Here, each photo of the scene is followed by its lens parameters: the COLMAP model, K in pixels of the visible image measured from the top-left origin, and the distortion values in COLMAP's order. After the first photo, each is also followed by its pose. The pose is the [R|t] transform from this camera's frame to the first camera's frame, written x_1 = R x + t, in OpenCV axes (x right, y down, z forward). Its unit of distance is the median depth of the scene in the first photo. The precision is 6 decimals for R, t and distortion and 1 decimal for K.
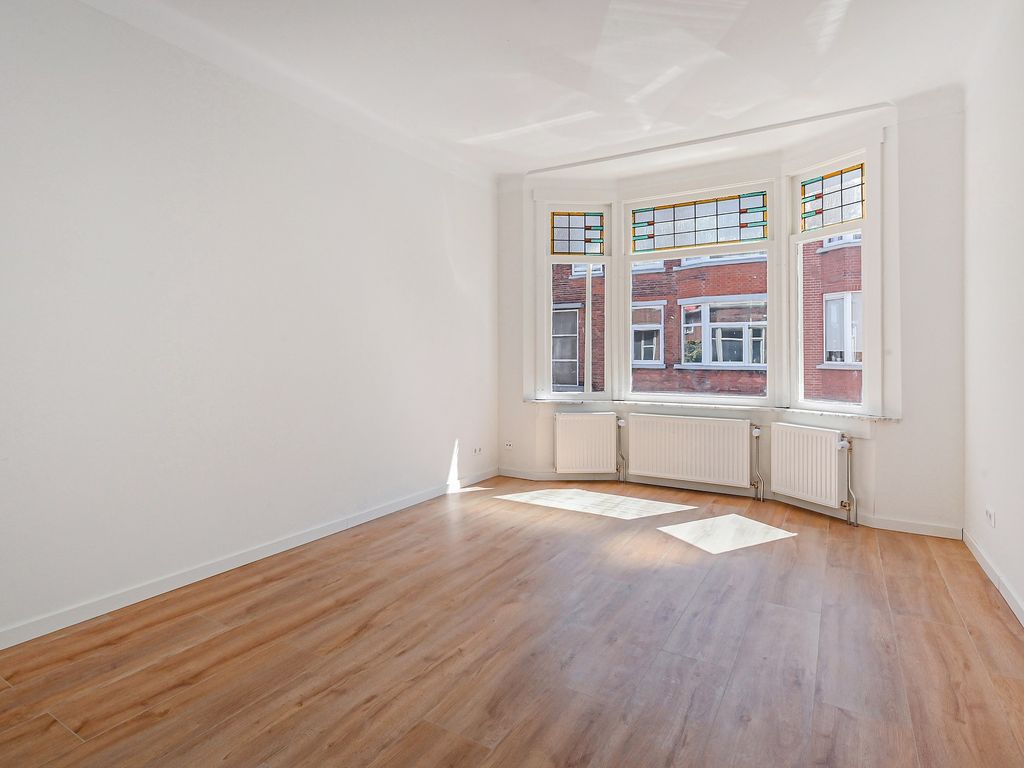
lens RADIAL K [[569.8, 0, 460.0], [0, 569.8, 349.5], [0, 0, 1]] dist [0.002043, -0.000973]
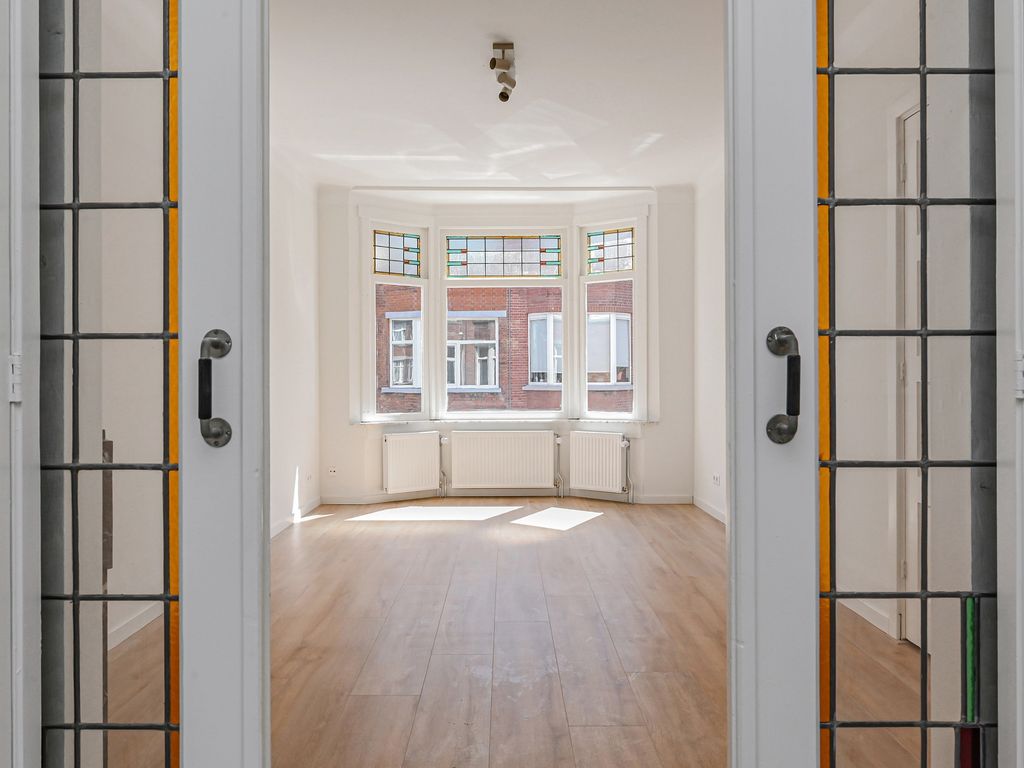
lens RADIAL K [[765.9, 0, 512.0], [0, 765.9, 384.0], [0, 0, 1]] dist [-0.031627, -0.000258]
pose [[0.824630, -0.009888, 0.565585, -0.410267], [-0.000422, 0.999836, 0.018095, -0.001063], [-0.565672, -0.015161, 0.824491, -0.230375]]
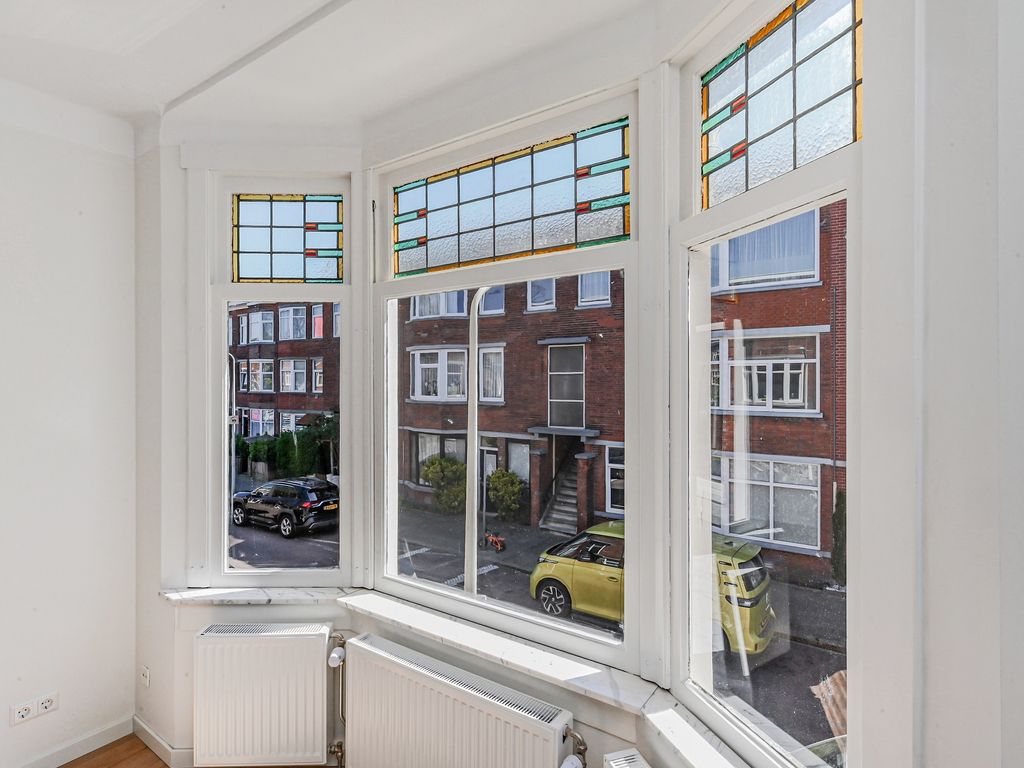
lens RADIAL K [[539.9, 0, 512.0], [0, 539.9, 384.0], [0, 0, 1]] dist [0.000872, -0.000441]
pose [[0.999679, -0.003351, -0.025108, 0.433921], [0.003832, 0.999810, 0.019102, -0.093979], [0.025039, -0.019192, 0.999502, 0.580668]]
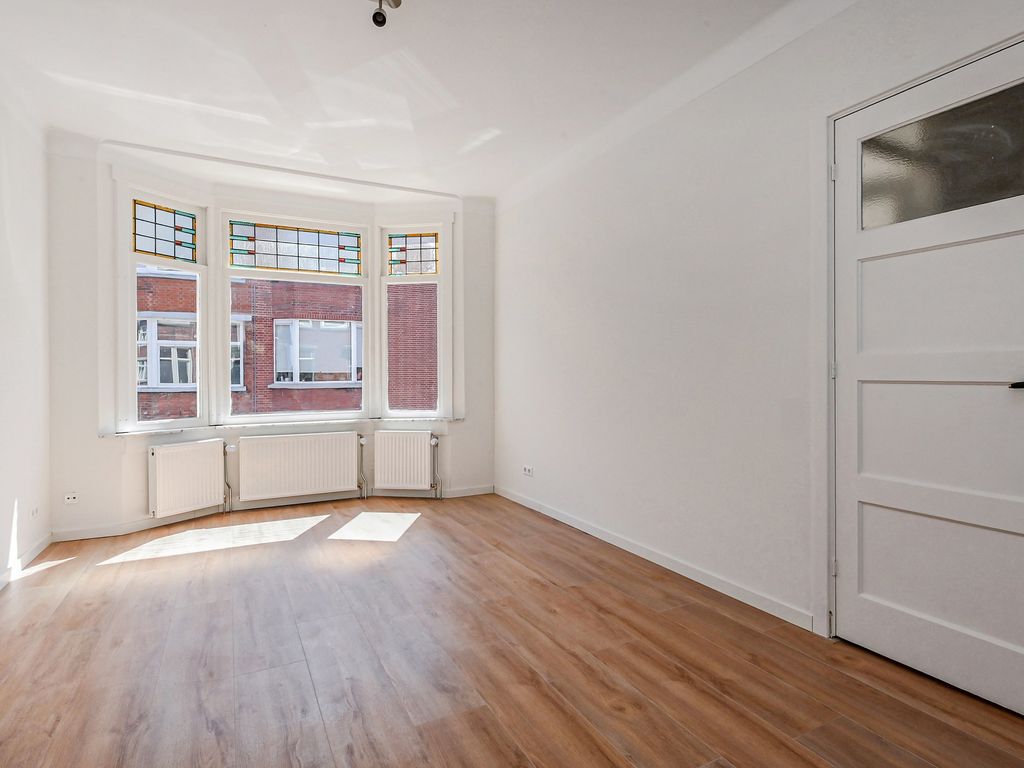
lens RADIAL K [[574.6, 0, 547.5], [0, 574.6, 374.4], [0, 0, 1]] dist [-0.003592, -0.001016]
pose [[0.452056, -0.003896, 0.891981, -0.317506], [-0.002138, 0.999983, 0.005451, 0.001541], [-0.891987, -0.004371, 0.452040, 0.115815]]
